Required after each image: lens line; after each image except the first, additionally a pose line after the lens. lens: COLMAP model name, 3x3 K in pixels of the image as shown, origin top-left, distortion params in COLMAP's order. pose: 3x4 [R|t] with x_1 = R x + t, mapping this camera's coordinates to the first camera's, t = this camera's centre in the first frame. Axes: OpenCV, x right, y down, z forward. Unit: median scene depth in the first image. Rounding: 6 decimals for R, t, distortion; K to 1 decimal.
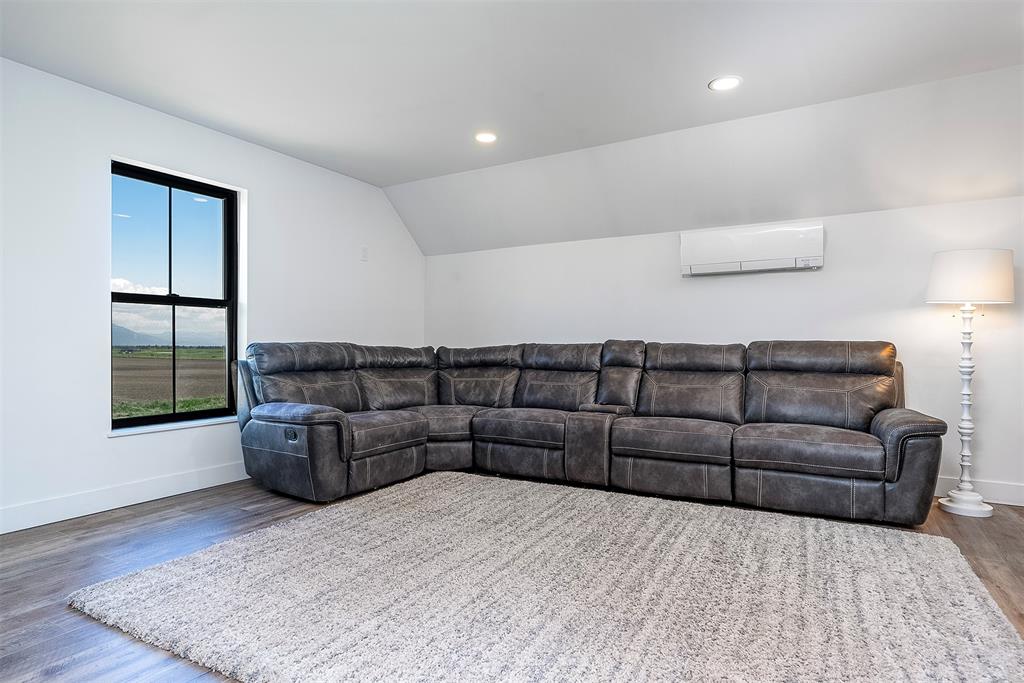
lens RADIAL K [[558.3, 0, 512.0], [0, 558.3, 341.5], [0, 0, 1]] dist [-0.002020, 0.000113]
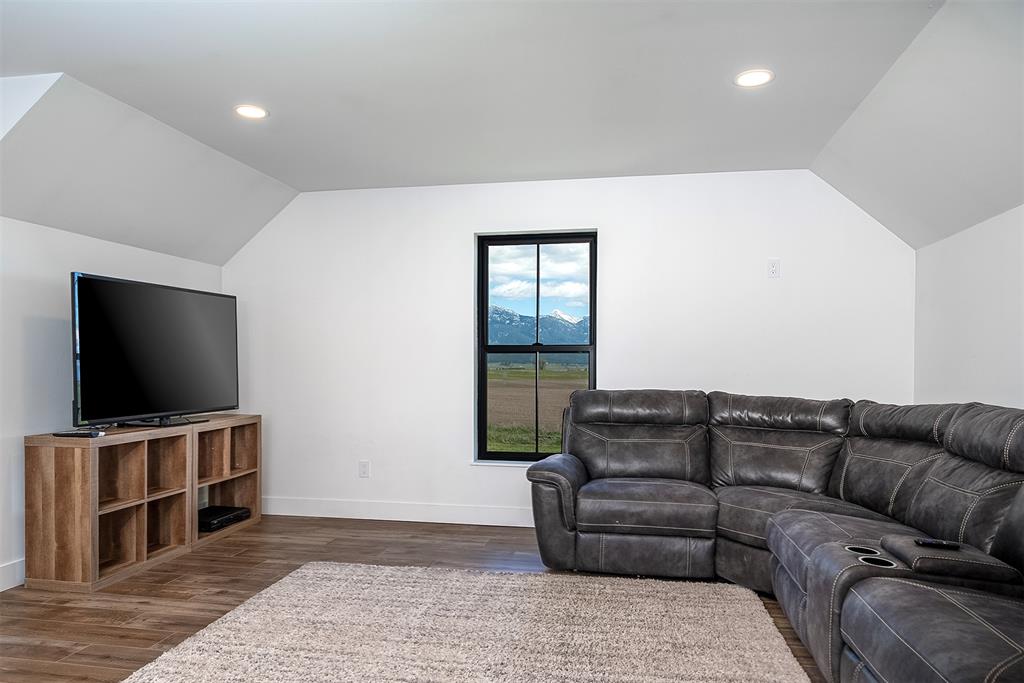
lens RADIAL K [[677.9, 0, 512.2], [0, 677.9, 378.5], [0, 0, 1]] dist [0.000841, 0.000141]
pose [[0.328726, 0.013995, -0.944322, 0.677099], [0.000741, 0.999886, 0.015076, -0.039557], [0.944425, -0.005656, 0.328678, 0.569189]]
